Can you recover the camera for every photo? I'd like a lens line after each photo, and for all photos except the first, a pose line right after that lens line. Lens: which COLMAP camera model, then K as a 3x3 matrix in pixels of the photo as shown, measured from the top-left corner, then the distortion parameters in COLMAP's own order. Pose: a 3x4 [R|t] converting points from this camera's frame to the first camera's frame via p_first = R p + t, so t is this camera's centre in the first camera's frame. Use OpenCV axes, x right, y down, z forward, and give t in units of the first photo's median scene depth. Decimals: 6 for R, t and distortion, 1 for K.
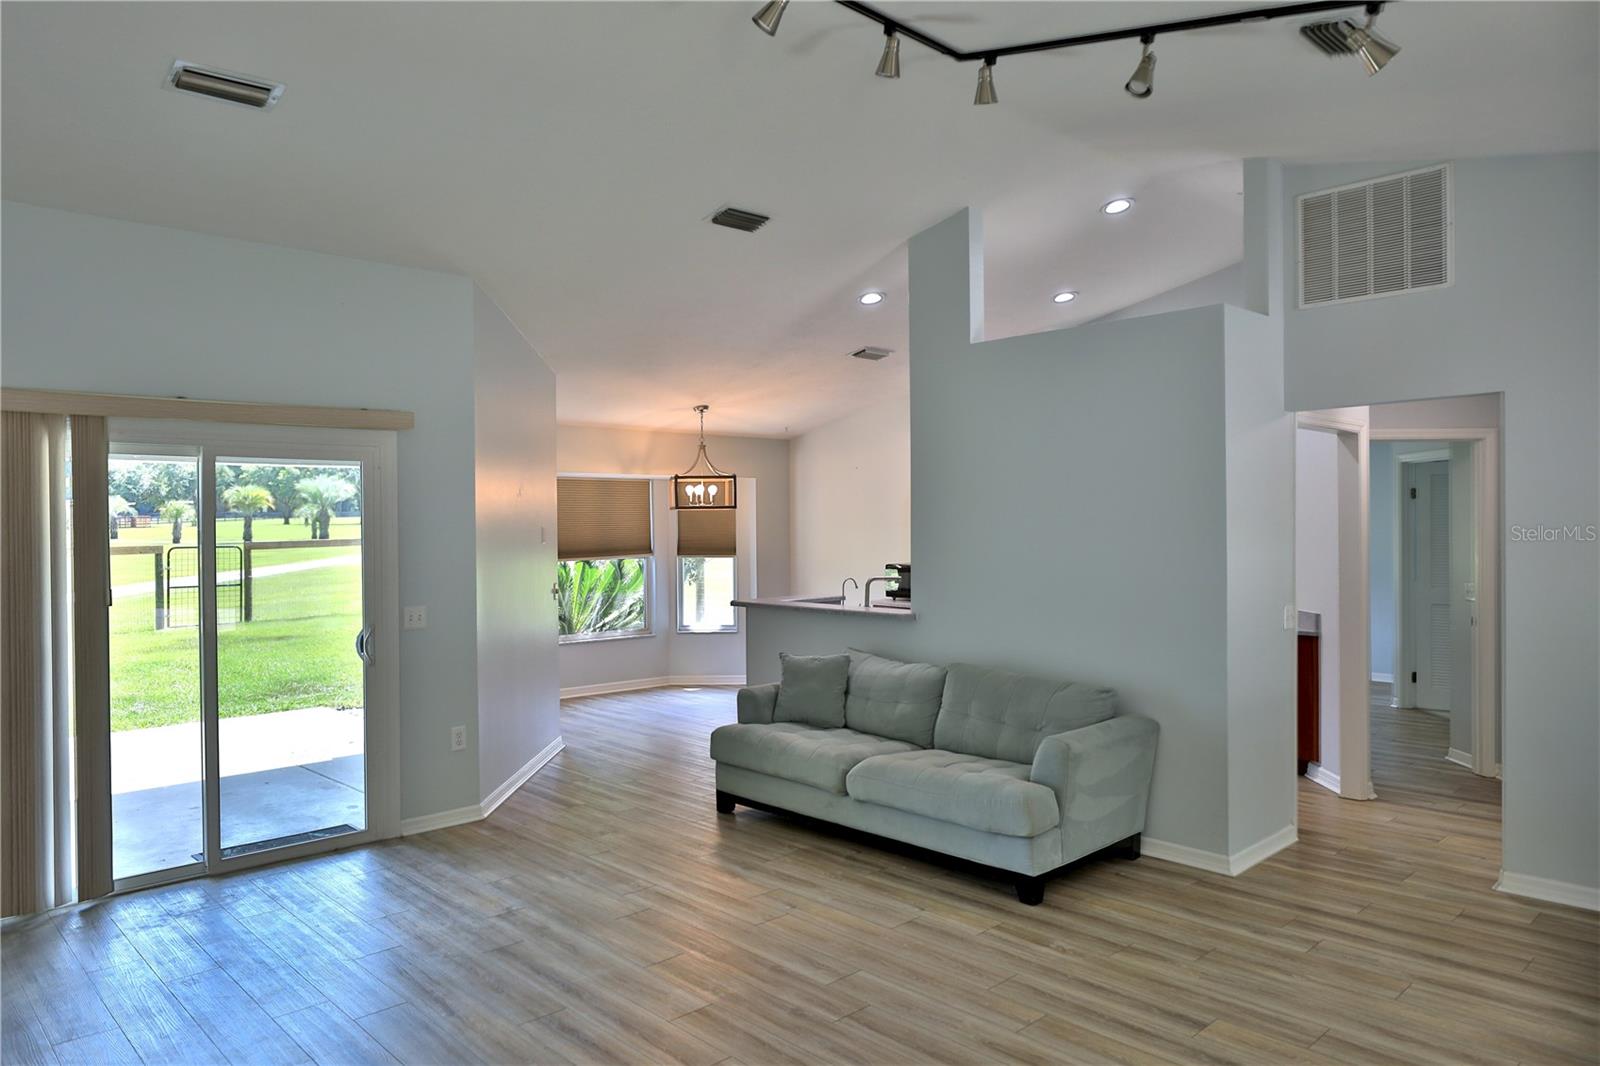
lens RADIAL K [[1043.8, 0, 800.0], [0, 1043.8, 533.0], [0, 0, 1]] dist [-0.009698, 0.002382]
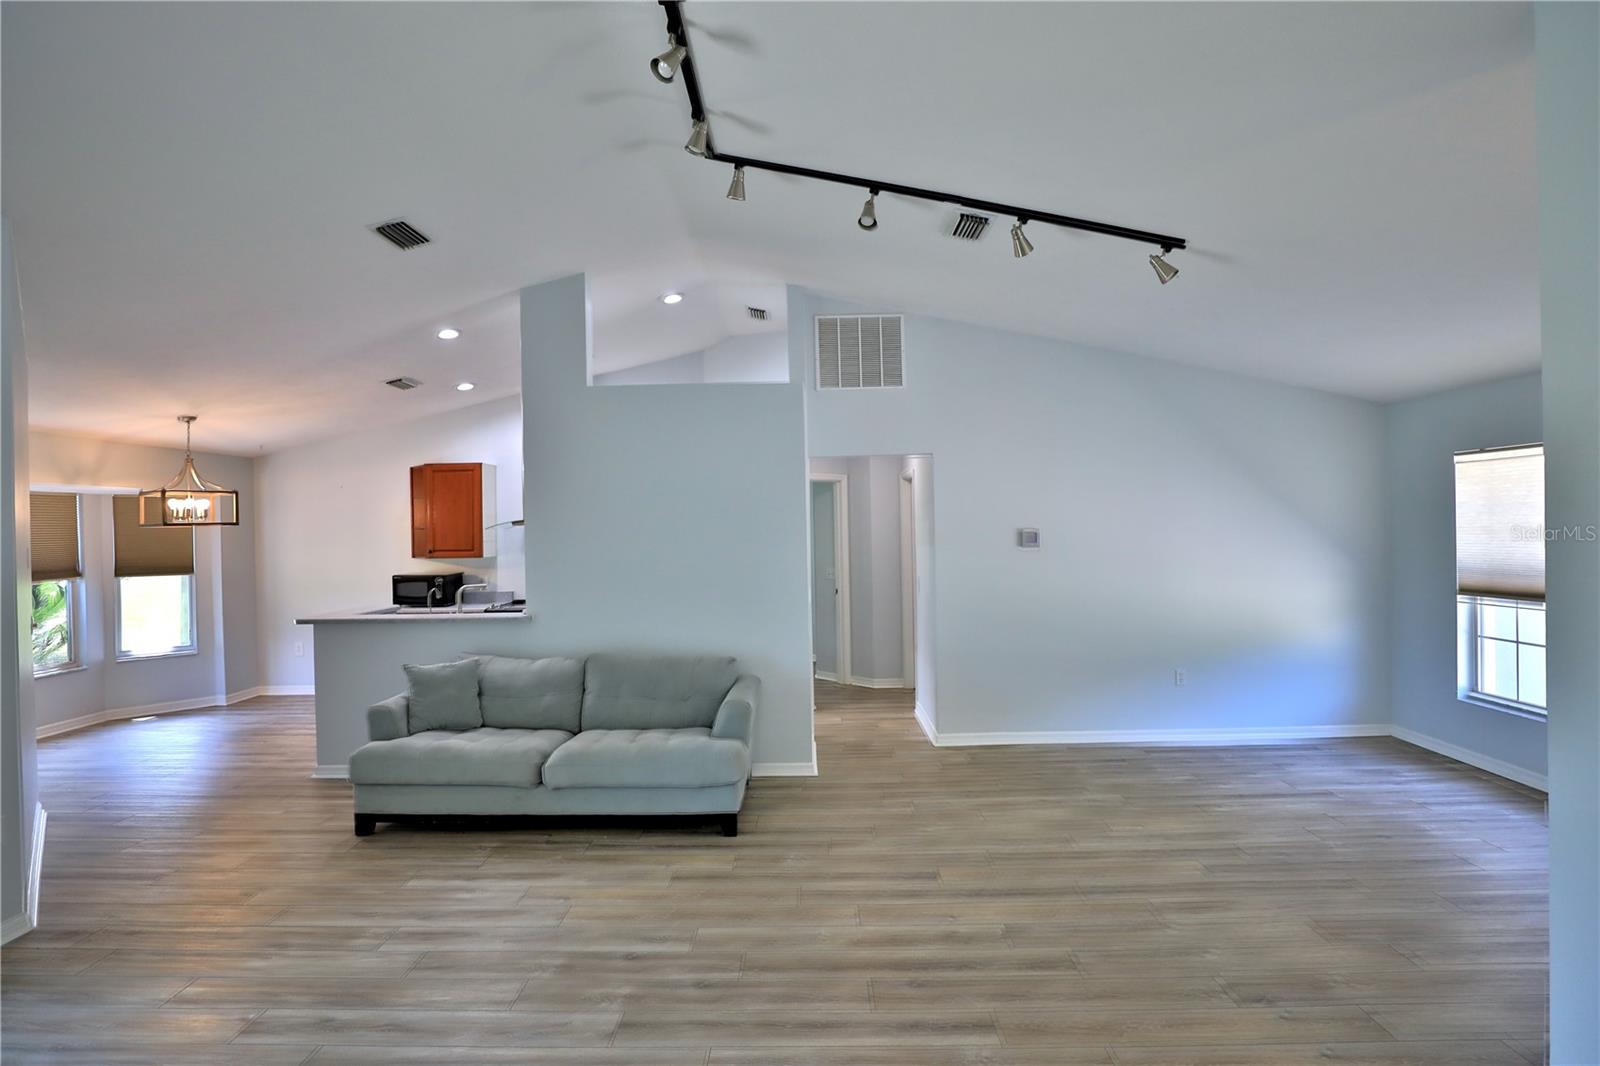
lens RADIAL K [[770.8, 0, 792.5], [0, 770.8, 528.6], [0, 0, 1]] dist [-0.052921, 0.019520]
pose [[0.708070, -0.005525, 0.706120, -0.338574], [0.019697, 0.999735, -0.011929, -0.003218], [-0.705867, 0.022355, 0.707992, 0.249852]]
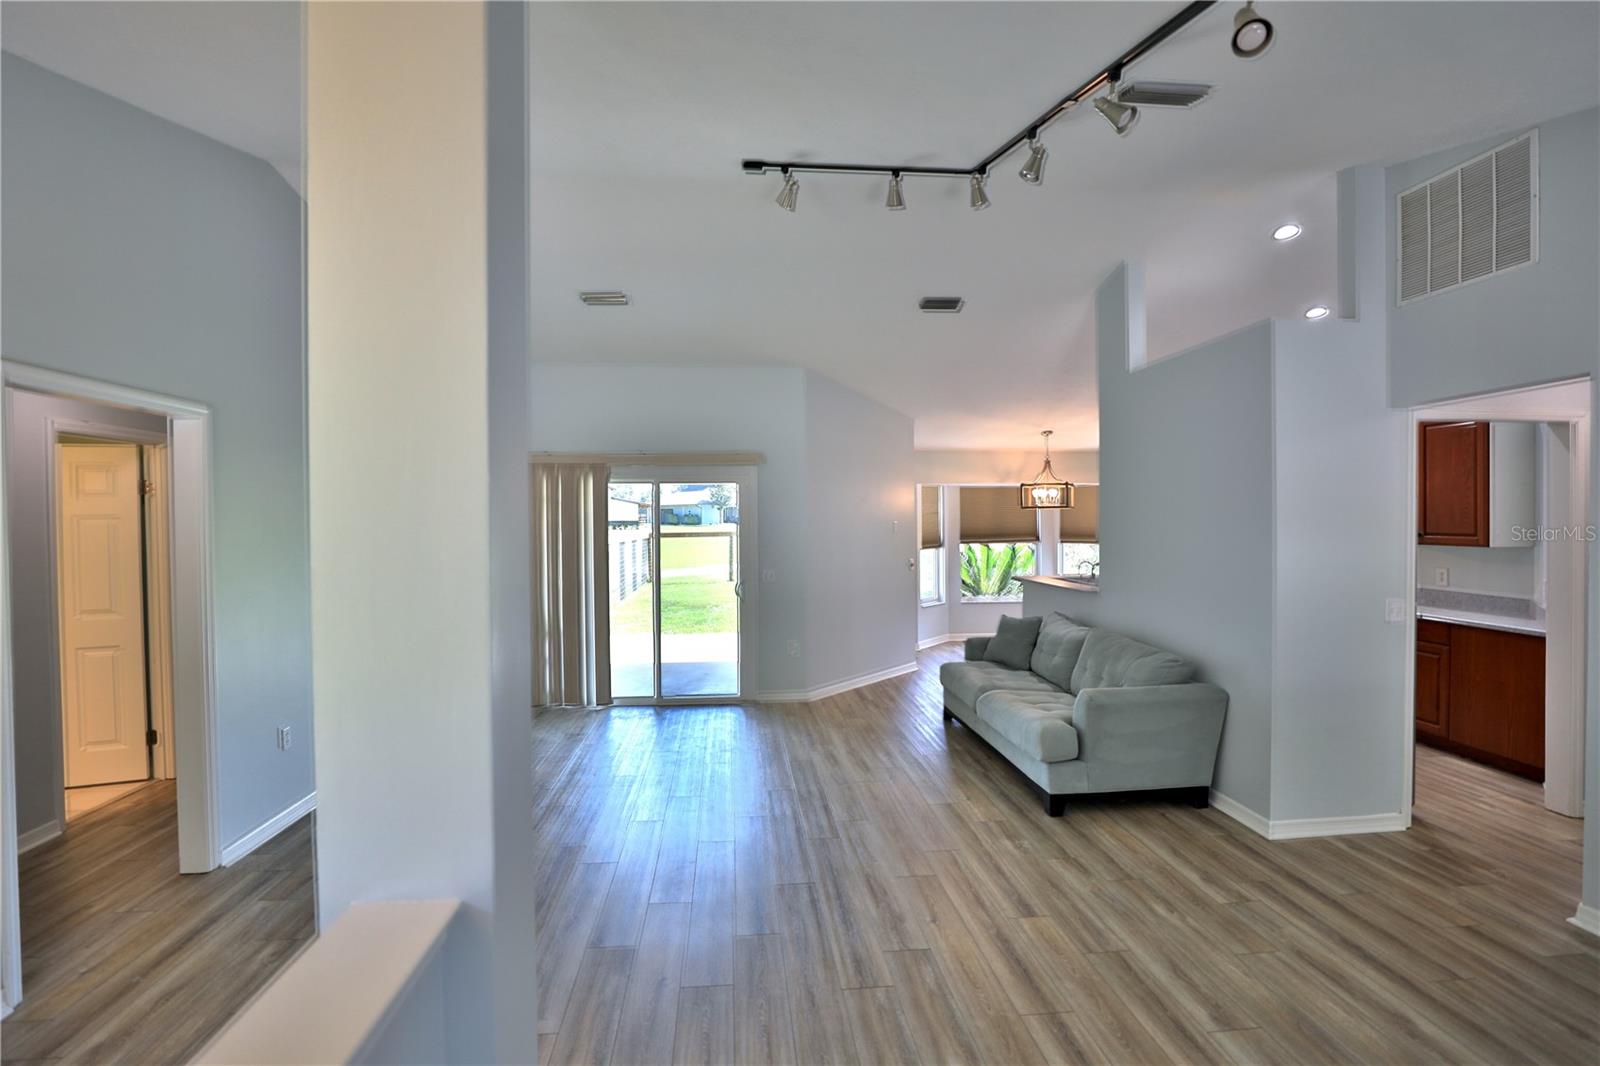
lens RADIAL K [[758.6, 0, 811.0], [0, 758.6, 538.7], [0, 0, 1]] dist [-0.000847, -0.013430]
pose [[0.792445, 0.015319, -0.609751, 0.488071], [-0.004367, 0.999801, 0.019443, -0.001974], [0.609928, -0.012745, 0.792355, 0.072628]]
